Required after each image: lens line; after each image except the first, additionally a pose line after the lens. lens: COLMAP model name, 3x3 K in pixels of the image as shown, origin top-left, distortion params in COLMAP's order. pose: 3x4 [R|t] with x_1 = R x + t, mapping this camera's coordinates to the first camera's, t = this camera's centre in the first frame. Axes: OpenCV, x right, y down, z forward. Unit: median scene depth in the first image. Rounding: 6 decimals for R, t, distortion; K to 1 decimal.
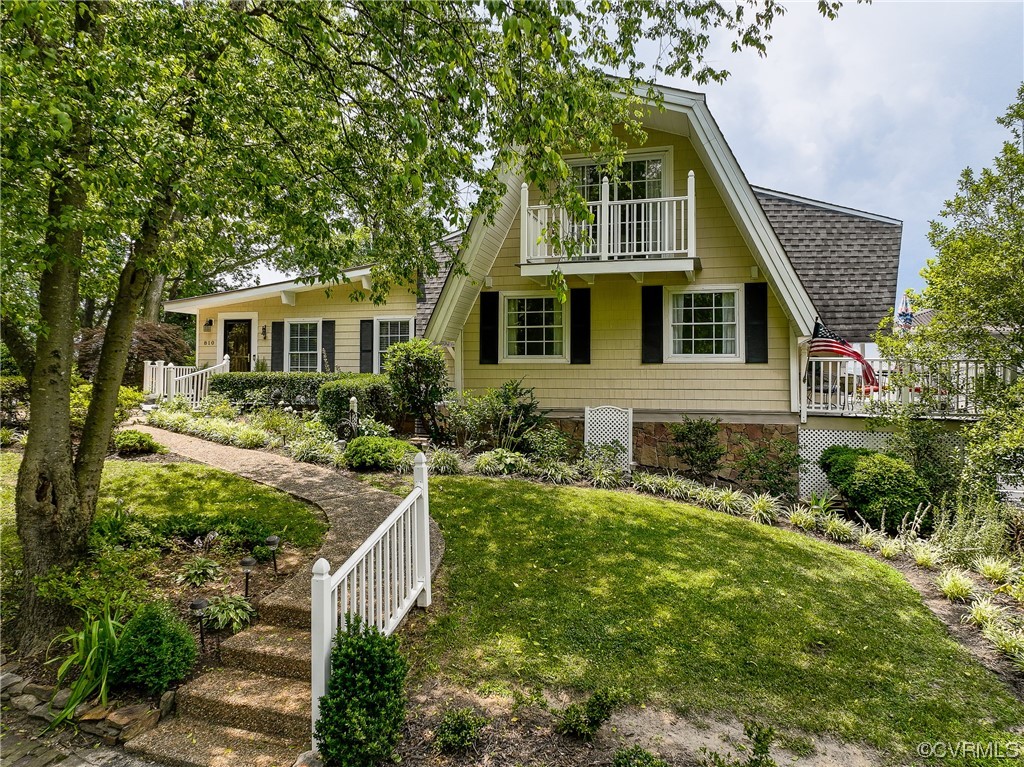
lens RADIAL K [[706.5, 0, 514.0], [0, 706.5, 379.2], [0, 0, 1]] dist [-0.000300, -0.000137]
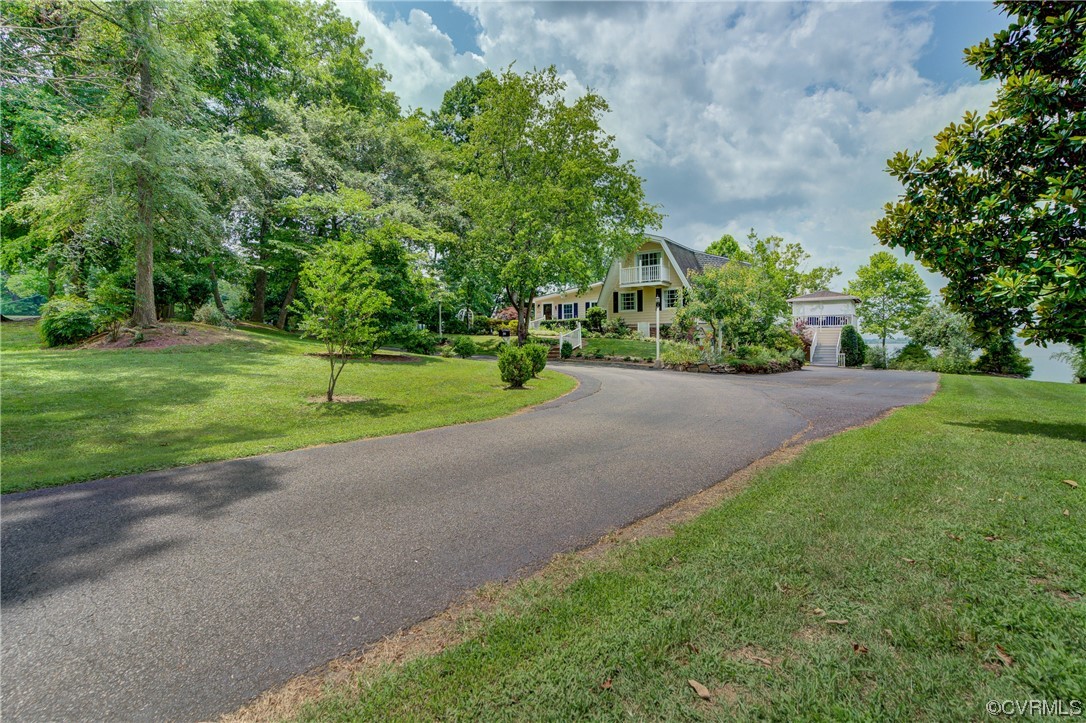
lens RADIAL K [[490.2, 0, 543.6], [0, 490.2, 358.8], [0, 0, 1]] dist [0.000026, 0.000001]
pose [[0.931724, 0.004048, -0.363144, 0.514709], [0.002434, 0.999846, 0.017391, 0.163781], [0.363159, -0.017087, 0.931571, -1.396014]]
